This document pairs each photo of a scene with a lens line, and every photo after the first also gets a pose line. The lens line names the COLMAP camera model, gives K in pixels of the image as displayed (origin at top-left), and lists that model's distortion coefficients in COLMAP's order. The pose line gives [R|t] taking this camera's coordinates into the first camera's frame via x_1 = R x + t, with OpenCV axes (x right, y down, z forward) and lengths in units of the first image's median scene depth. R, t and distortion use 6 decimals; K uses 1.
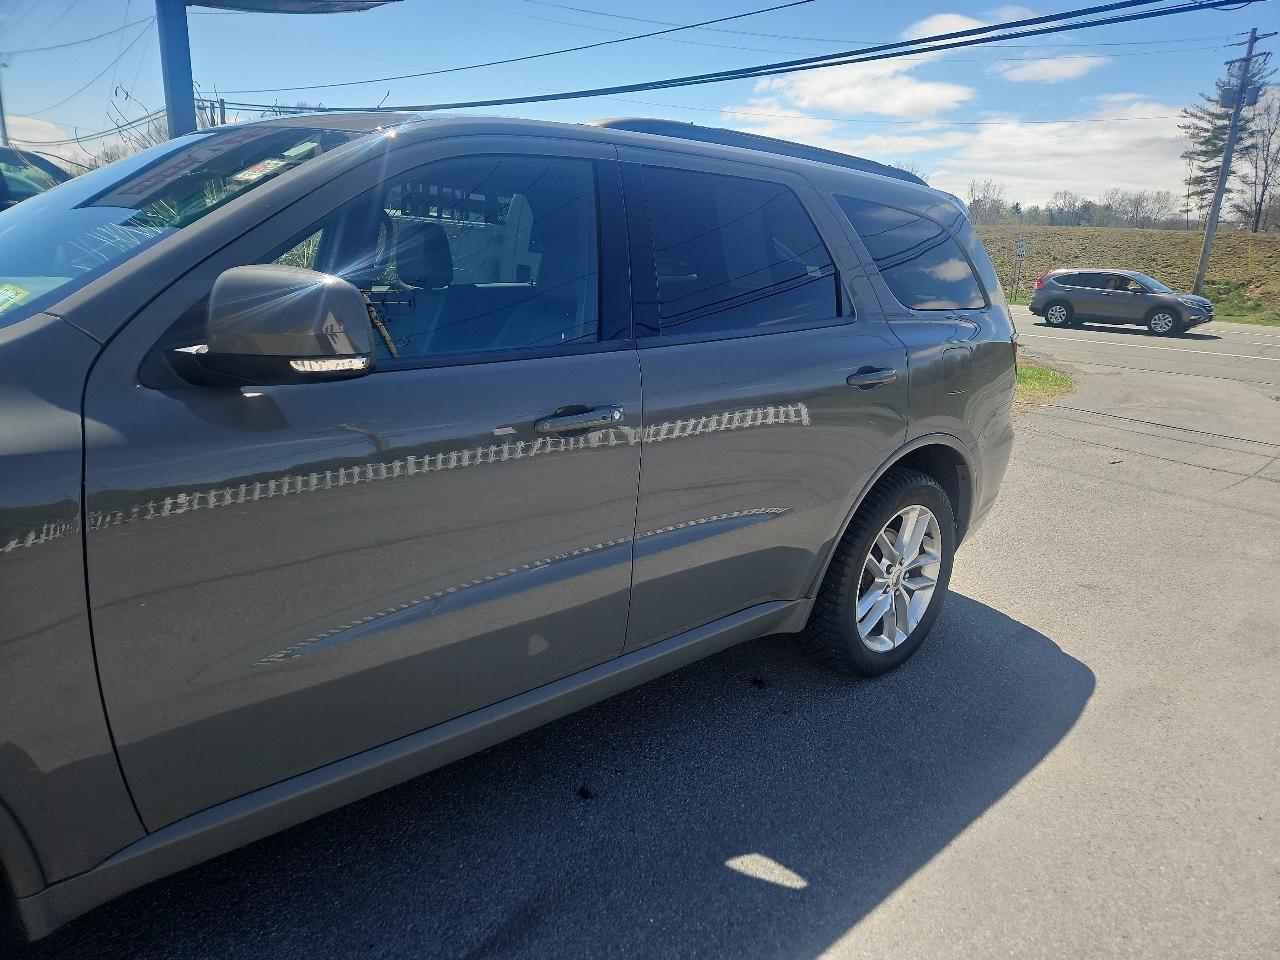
lens RADIAL K [[856.3, 0, 650.3], [0, 856.3, 484.2], [0, 0, 1]] dist [0.073133, -0.057906]
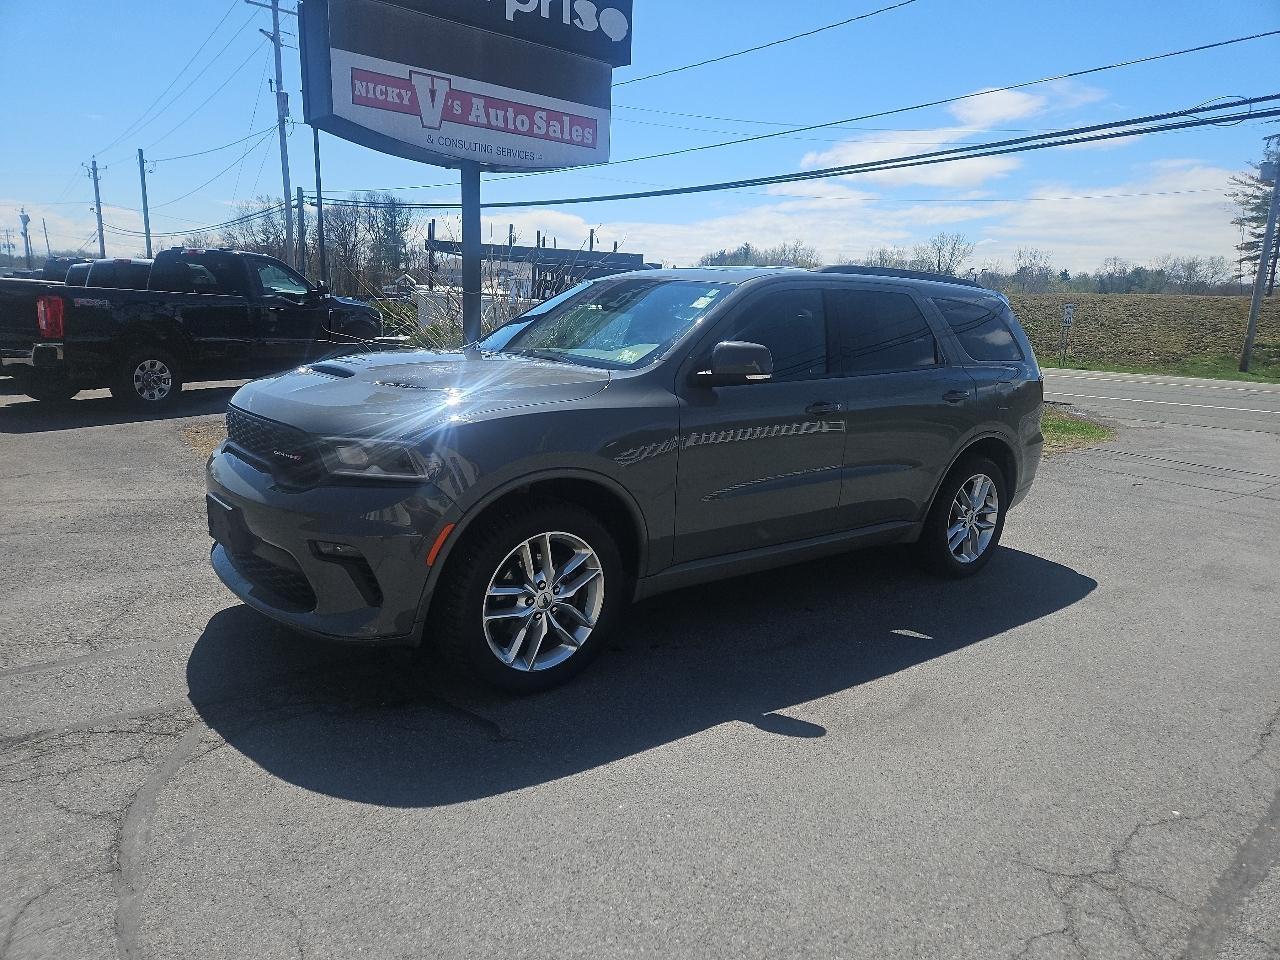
lens RADIAL K [[856.3, 0, 641.3], [0, 856.3, 482.9], [0, 0, 1]] dist [0.073133, -0.057906]
pose [[0.998023, -0.001168, -0.062835, -0.227836], [-0.003786, 0.996894, -0.078661, 0.160580], [0.062732, 0.078743, 0.994919, -0.660069]]
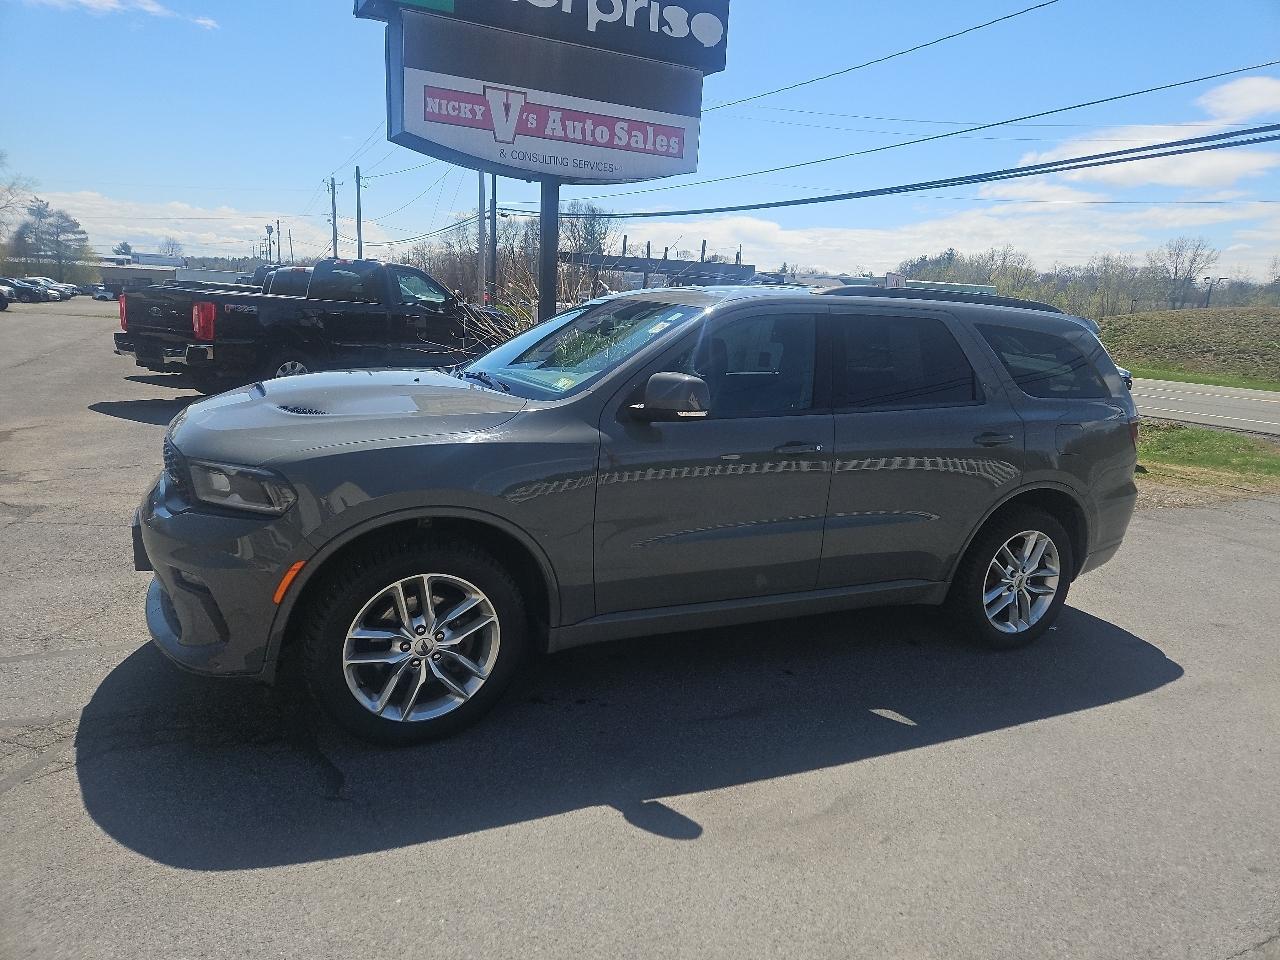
lens RADIAL K [[856.3, 0, 641.9], [0, 856.3, 473.9], [0, 0, 1]] dist [0.073133, -0.057906]
pose [[0.961527, 0.053531, -0.269445, 0.056320], [-0.079410, 0.993119, -0.086074, 0.097017], [0.262983, 0.104159, 0.959161, -0.517326]]
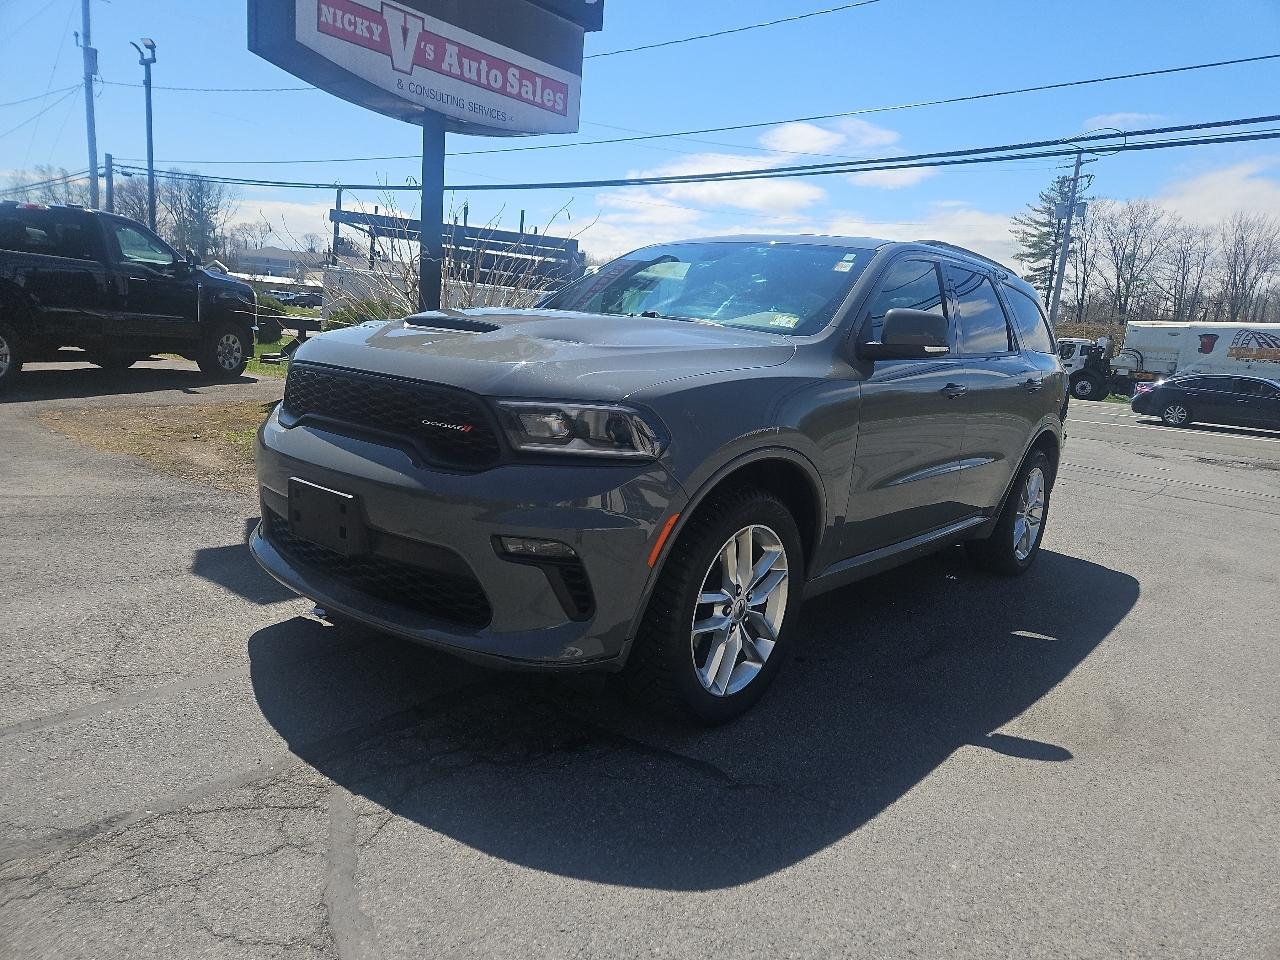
lens RADIAL K [[856.3, 0, 646.0], [0, 856.3, 471.7], [0, 0, 1]] dist [0.073133, -0.057906]
pose [[0.990545, 0.003245, 0.137148, -0.594877], [0.010147, 0.995248, -0.096841, 0.167079], [-0.136810, 0.097317, 0.985805, -0.477743]]
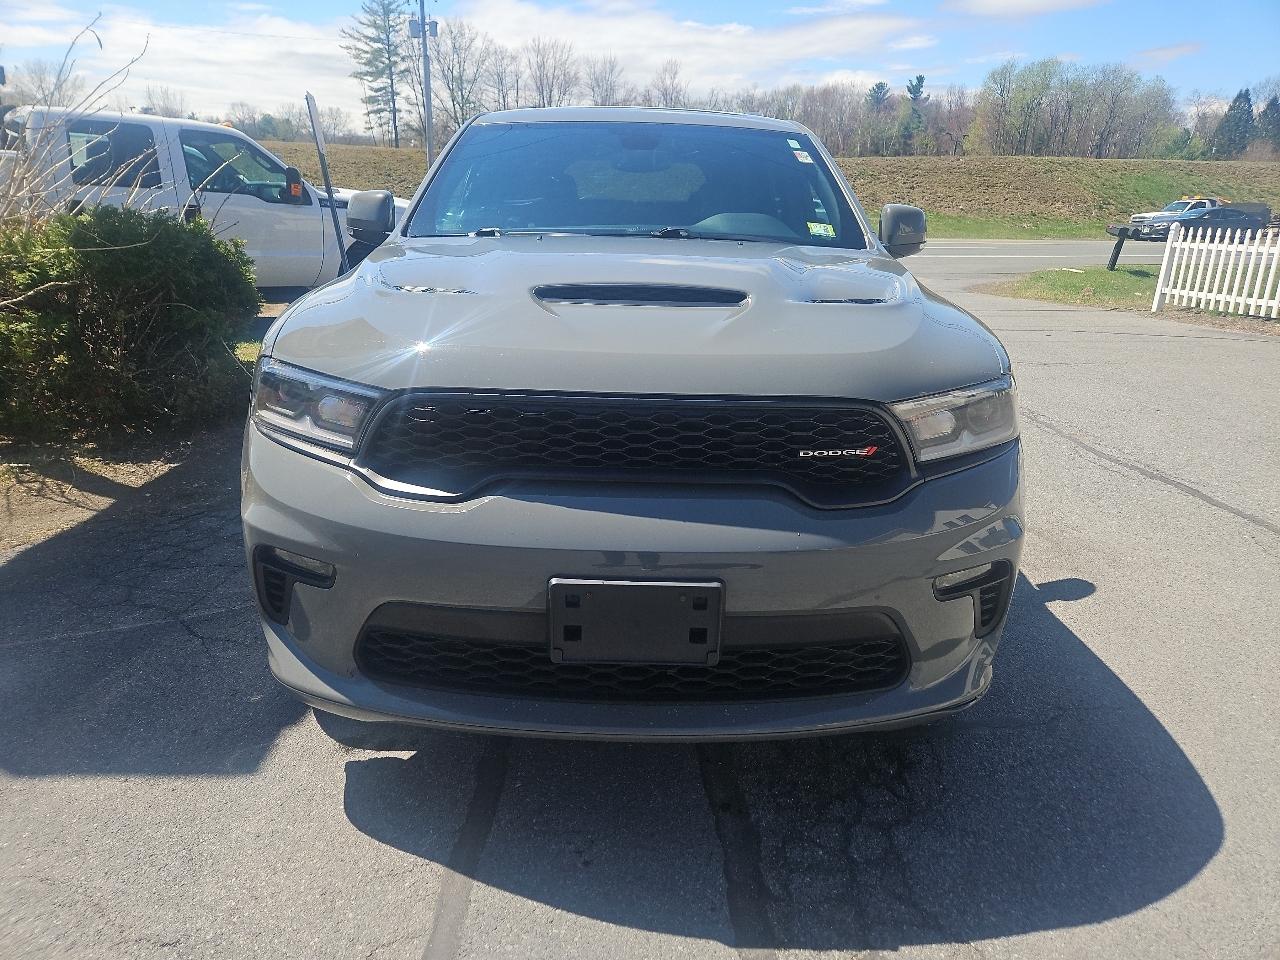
lens RADIAL K [[856.3, 0, 640.8], [0, 856.3, 480.6], [0, 0, 1]] dist [0.073133, -0.057906]
pose [[0.673965, -0.269485, 0.687858, -1.087582], [0.209944, 0.962571, 0.171408, -0.033543], [-0.708304, 0.028889, 0.705316, -0.047391]]
